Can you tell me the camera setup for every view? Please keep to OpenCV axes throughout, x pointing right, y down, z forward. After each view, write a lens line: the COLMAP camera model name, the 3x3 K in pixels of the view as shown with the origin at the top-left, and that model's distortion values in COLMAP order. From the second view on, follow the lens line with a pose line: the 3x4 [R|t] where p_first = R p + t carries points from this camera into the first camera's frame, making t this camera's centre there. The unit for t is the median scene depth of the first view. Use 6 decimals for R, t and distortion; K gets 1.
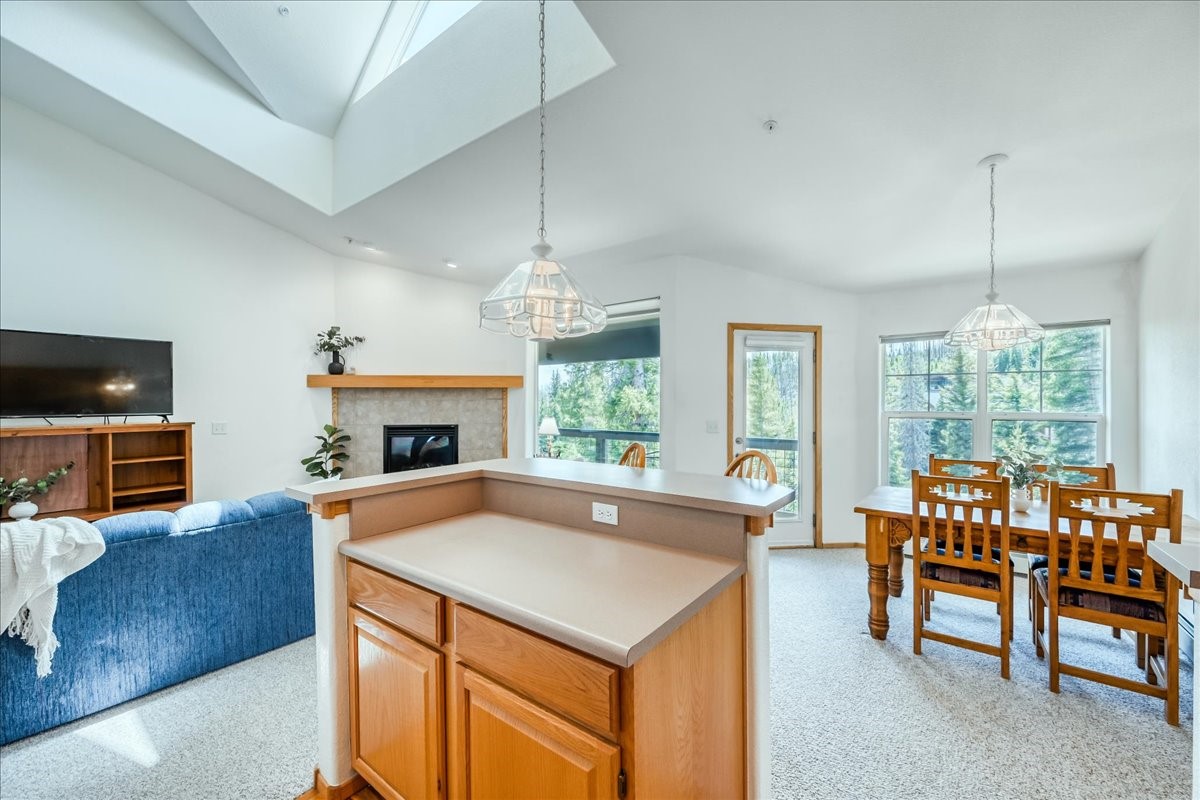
lens RADIAL K [[470.8, 0, 599.3], [0, 470.8, 401.9], [0, 0, 1]] dist [-0.004272, -0.000096]
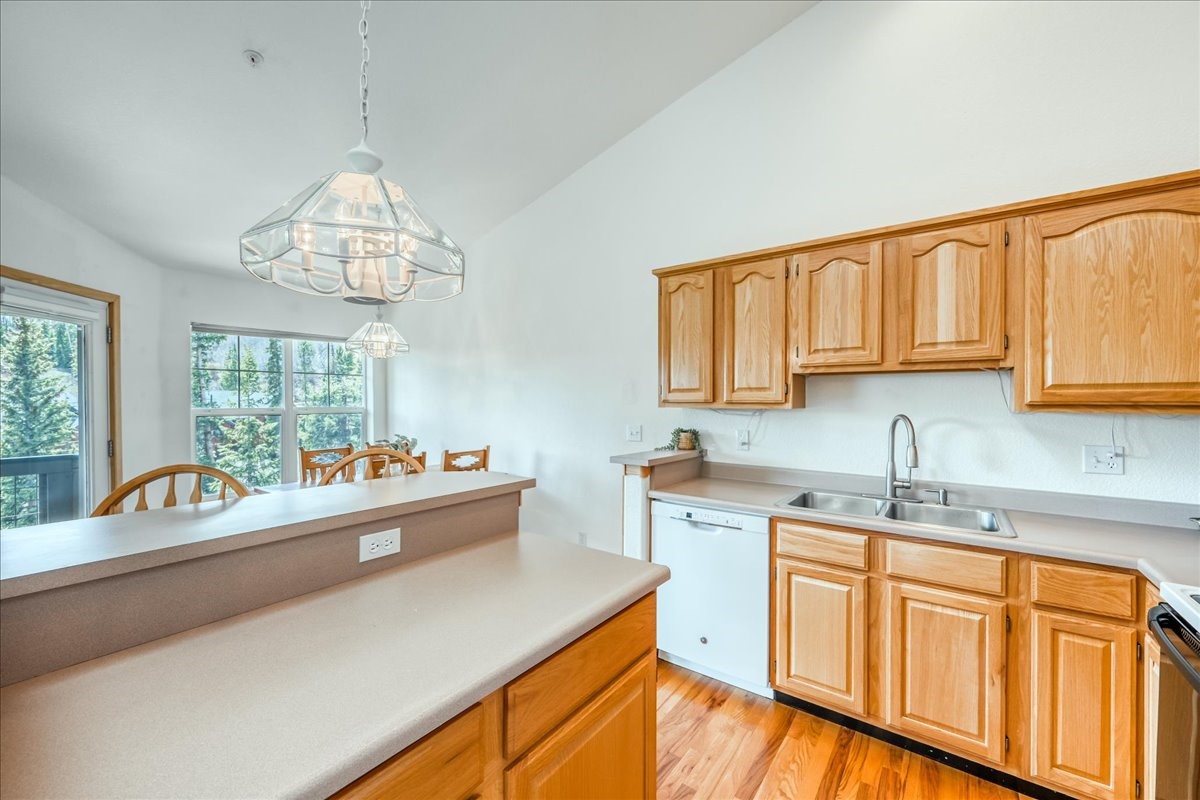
lens RADIAL K [[470.8, 0, 607.1], [0, 470.8, 400.2], [0, 0, 1]] dist [-0.004272, -0.000096]
pose [[-0.011039, -0.002534, 0.999936, -0.506461], [0.000503, 0.999997, 0.002540, 0.002421], [-0.999939, 0.000531, -0.011038, 0.437582]]
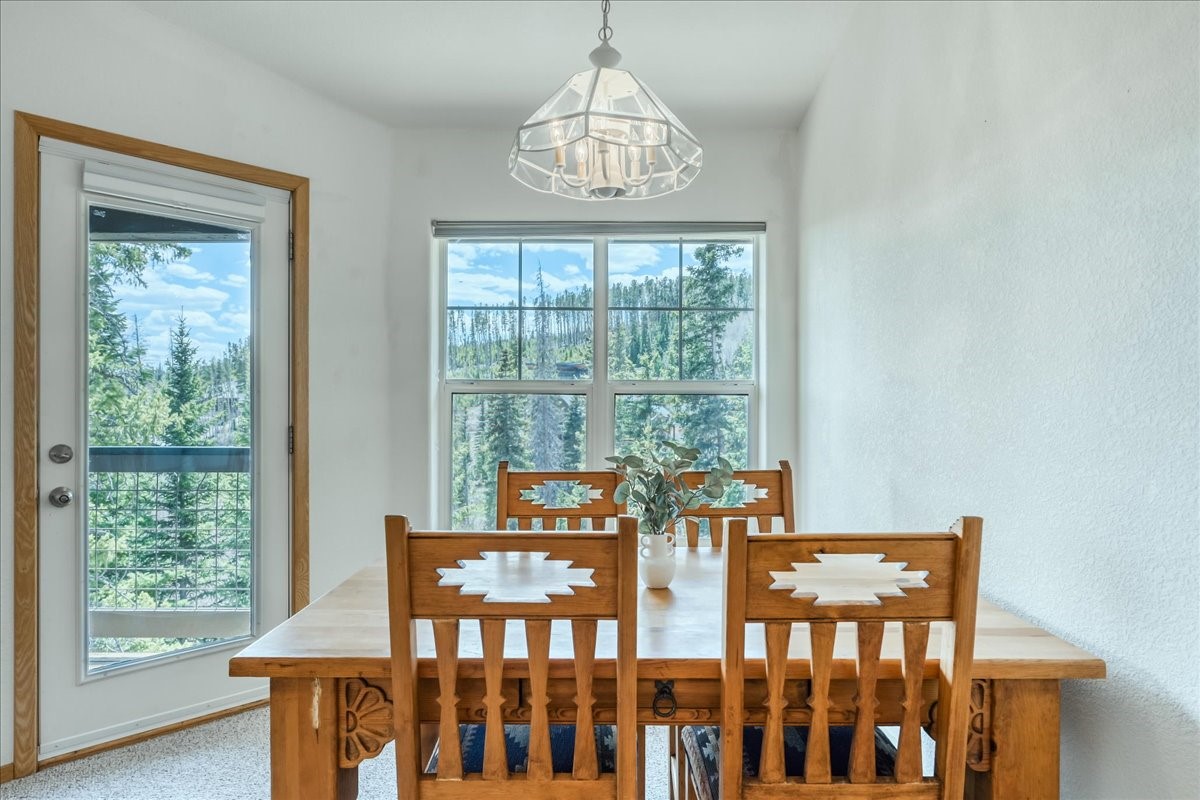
lens RADIAL K [[719.1, 0, 601.3], [0, 719.1, 403.1], [0, 0, 1]] dist [0.003690, 0.000217]
pose [[0.788211, -0.003582, 0.615394, 0.510238], [-0.000760, 0.999977, 0.006793, 0.072394], [-0.615404, -0.005822, 0.788190, 0.578945]]
